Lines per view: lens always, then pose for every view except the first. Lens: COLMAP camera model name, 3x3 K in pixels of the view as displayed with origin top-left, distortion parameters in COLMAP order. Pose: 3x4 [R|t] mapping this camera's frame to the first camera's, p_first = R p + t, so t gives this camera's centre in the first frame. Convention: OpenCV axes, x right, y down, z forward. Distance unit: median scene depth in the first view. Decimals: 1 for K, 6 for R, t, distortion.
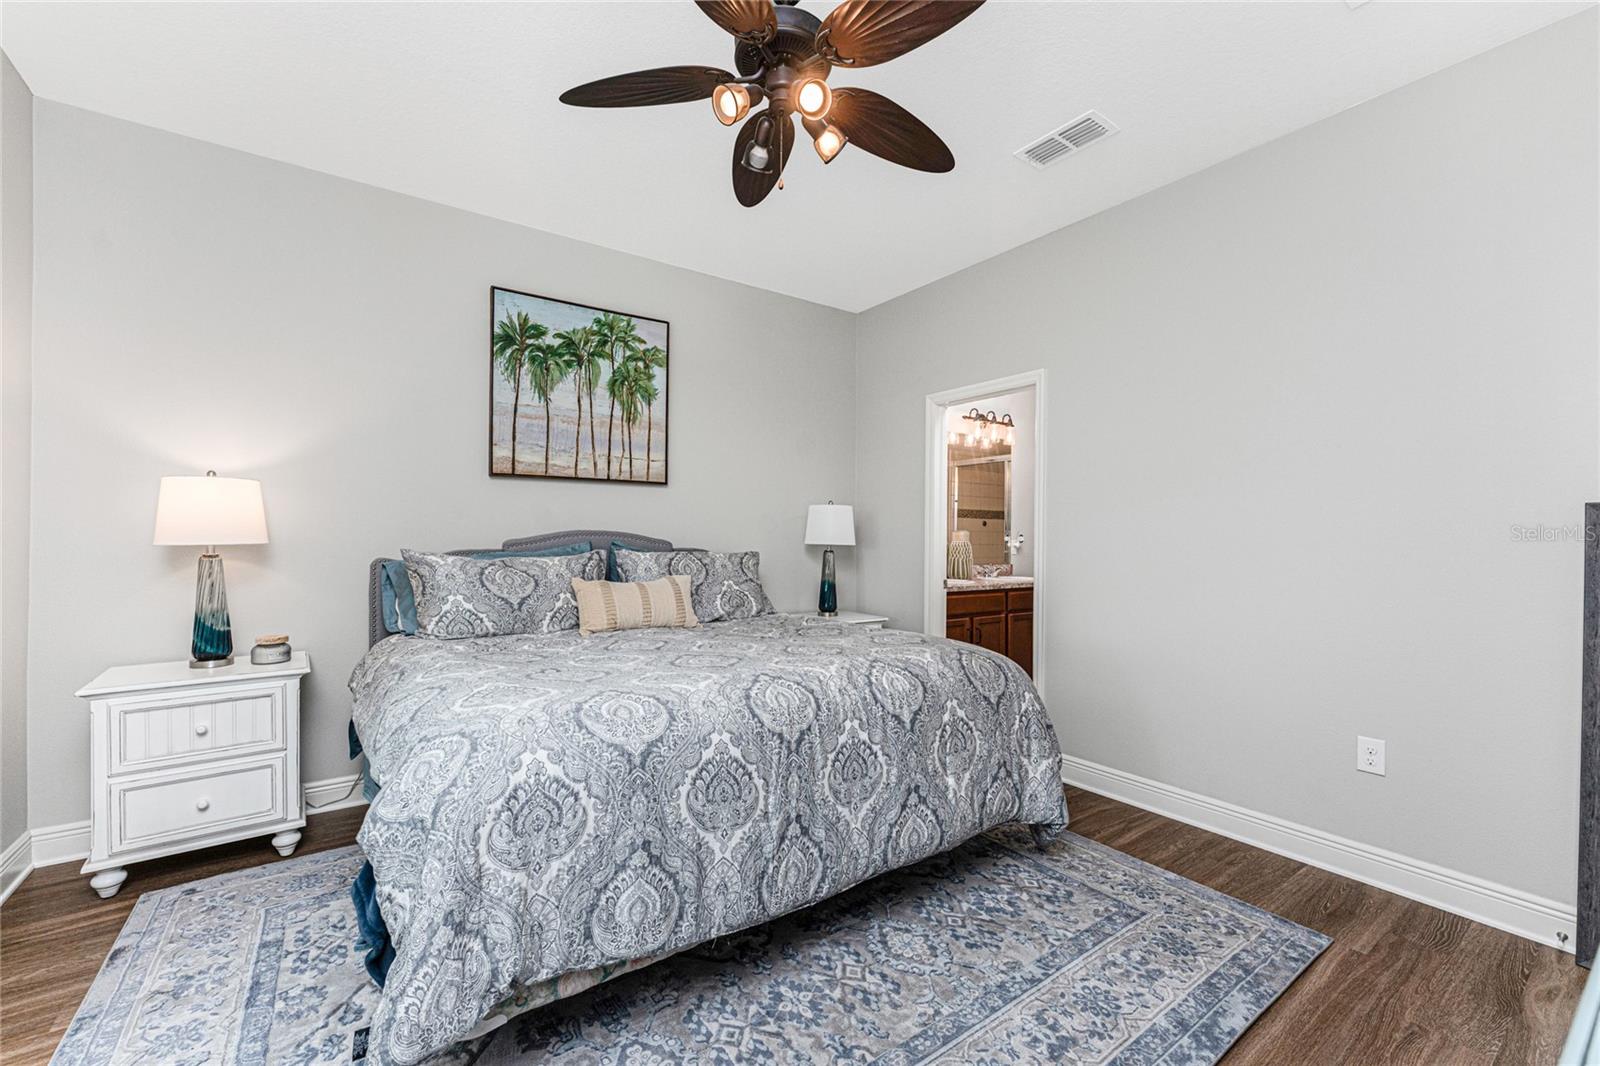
lens RADIAL K [[641.2, 0, 807.1], [0, 641.2, 536.7], [0, 0, 1]] dist [0.001244, -0.001635]
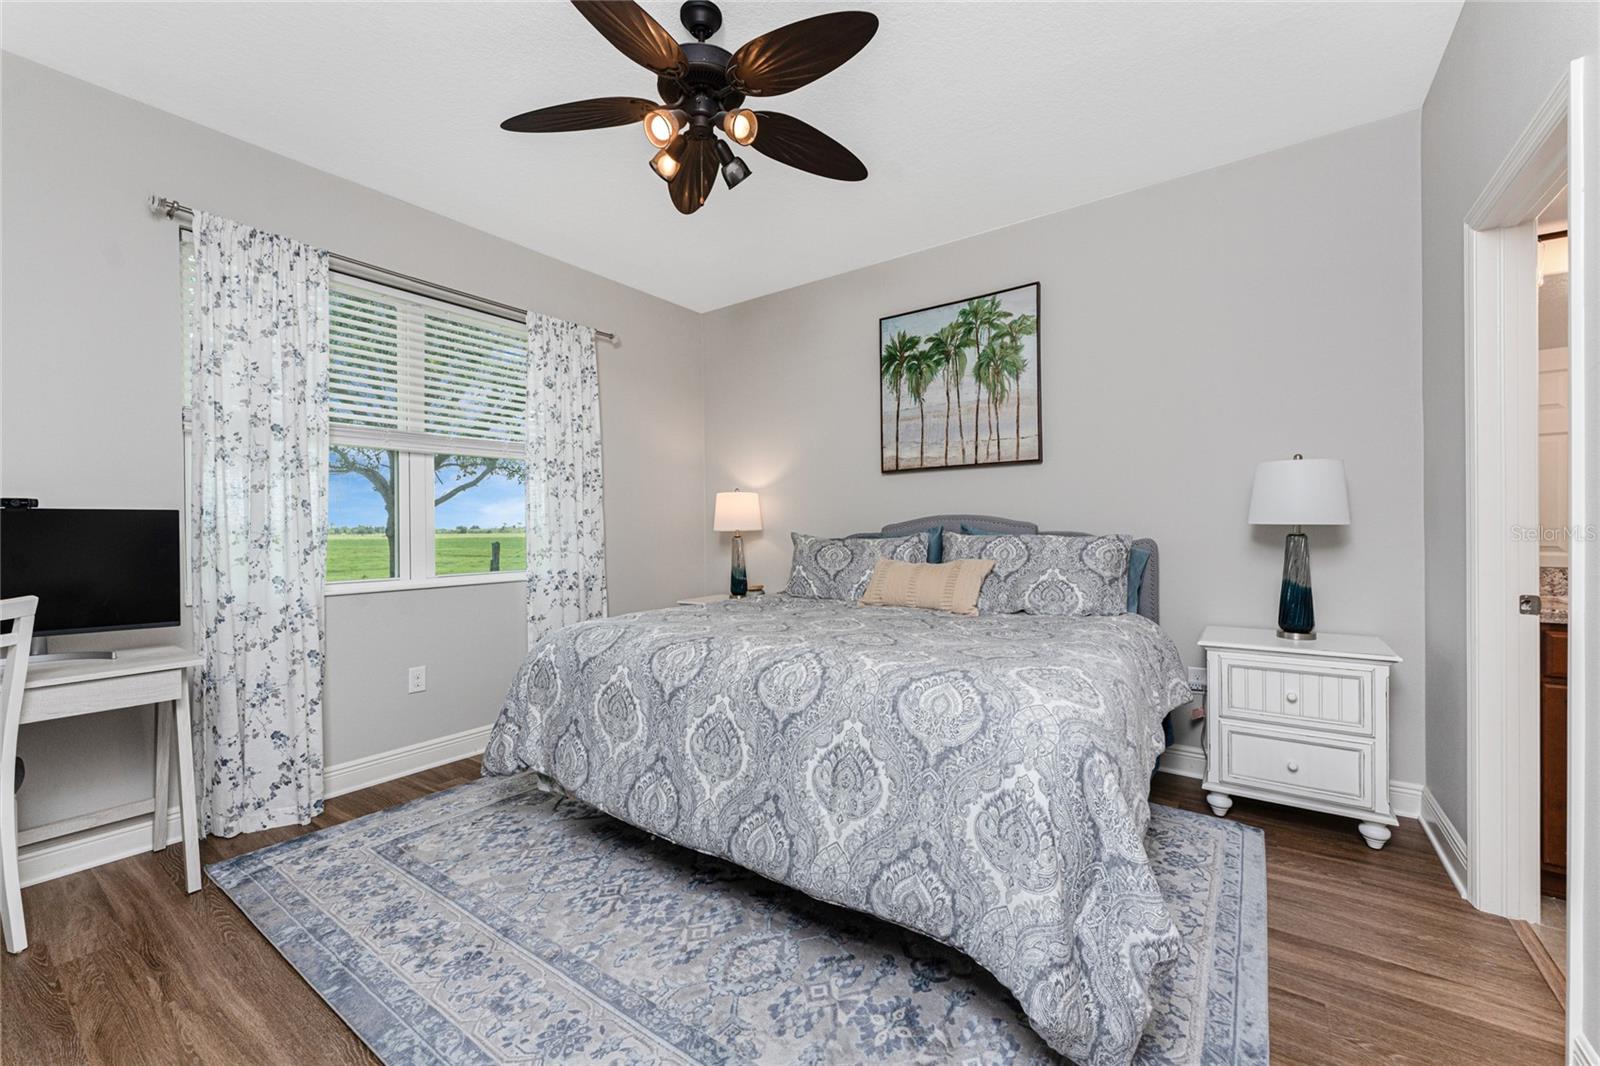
lens RADIAL K [[641.2, 0, 794.4], [0, 641.2, 526.5], [0, 0, 1]] dist [0.001244, -0.001635]
pose [[0.304446, -0.005773, -0.952512, 0.589493], [0.016623, 0.999862, -0.000747, 0.005449], [0.952385, -0.015606, 0.304499, 0.431508]]
